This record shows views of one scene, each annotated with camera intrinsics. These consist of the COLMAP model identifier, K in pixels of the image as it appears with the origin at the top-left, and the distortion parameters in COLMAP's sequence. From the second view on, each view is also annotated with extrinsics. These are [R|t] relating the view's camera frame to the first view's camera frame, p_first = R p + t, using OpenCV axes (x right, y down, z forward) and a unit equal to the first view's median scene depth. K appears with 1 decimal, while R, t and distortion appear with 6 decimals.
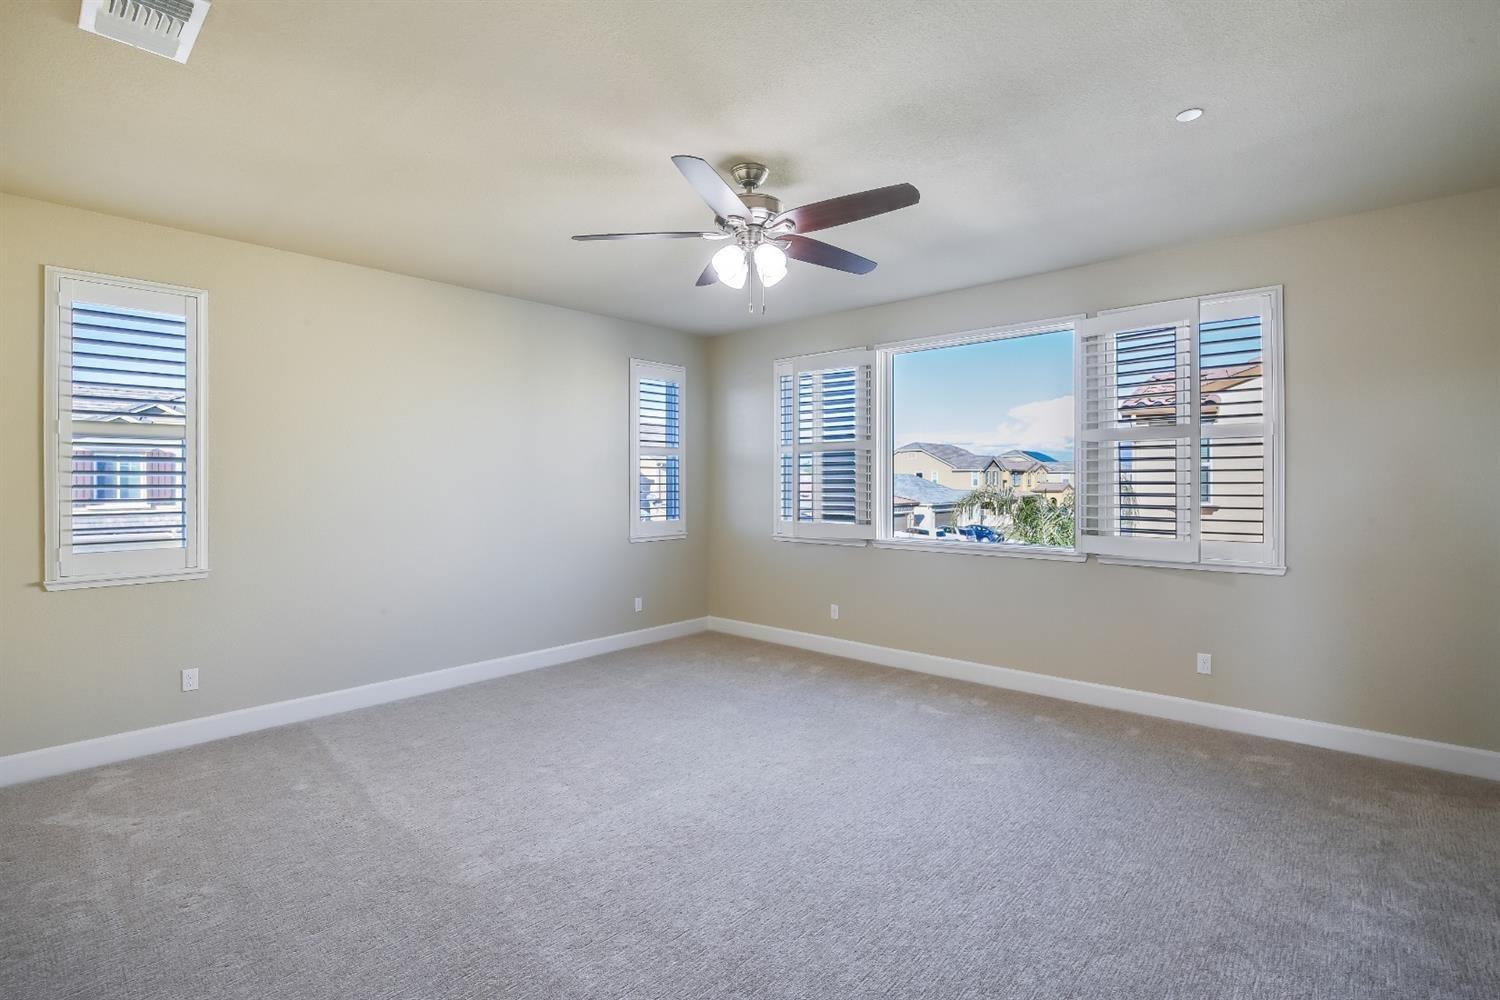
lens RADIAL K [[715.3, 0, 766.7], [0, 715.3, 494.2], [0, 0, 1]] dist [-0.018823, 0.000877]
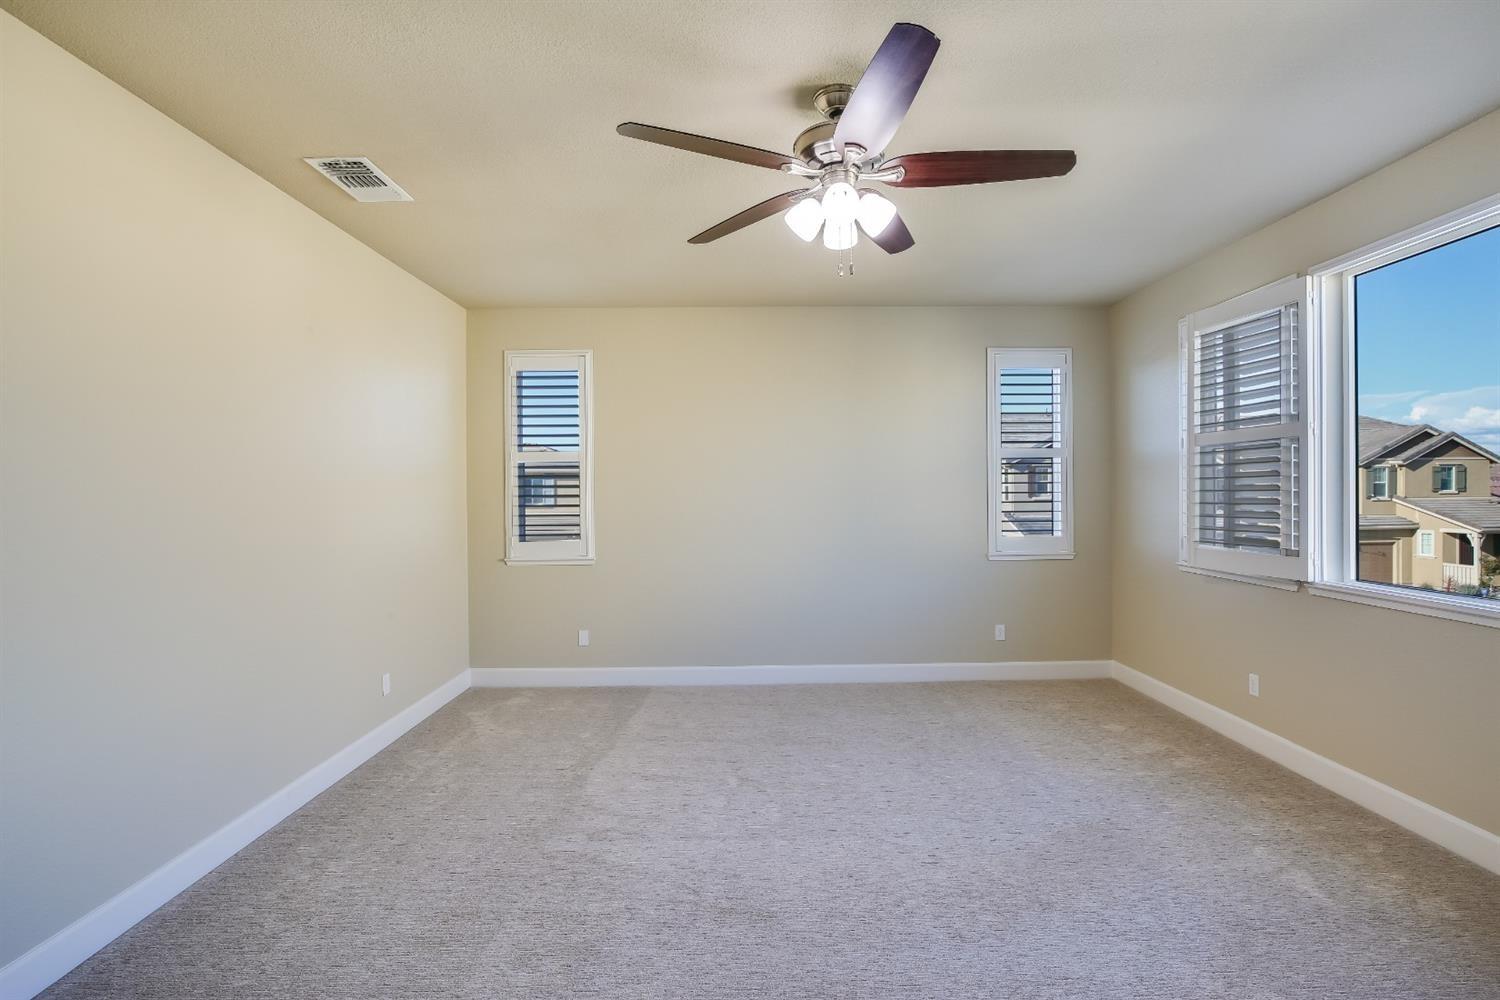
lens RADIAL K [[704.4, 0, 747.6], [0, 704.4, 508.4], [0, 0, 1]] dist [-0.024255, -0.000193]
pose [[0.660407, 0.015103, -0.750756, 0.341966], [-0.005656, 0.999869, 0.015139, -0.008301], [0.750886, -0.005752, 0.660406, 0.287457]]
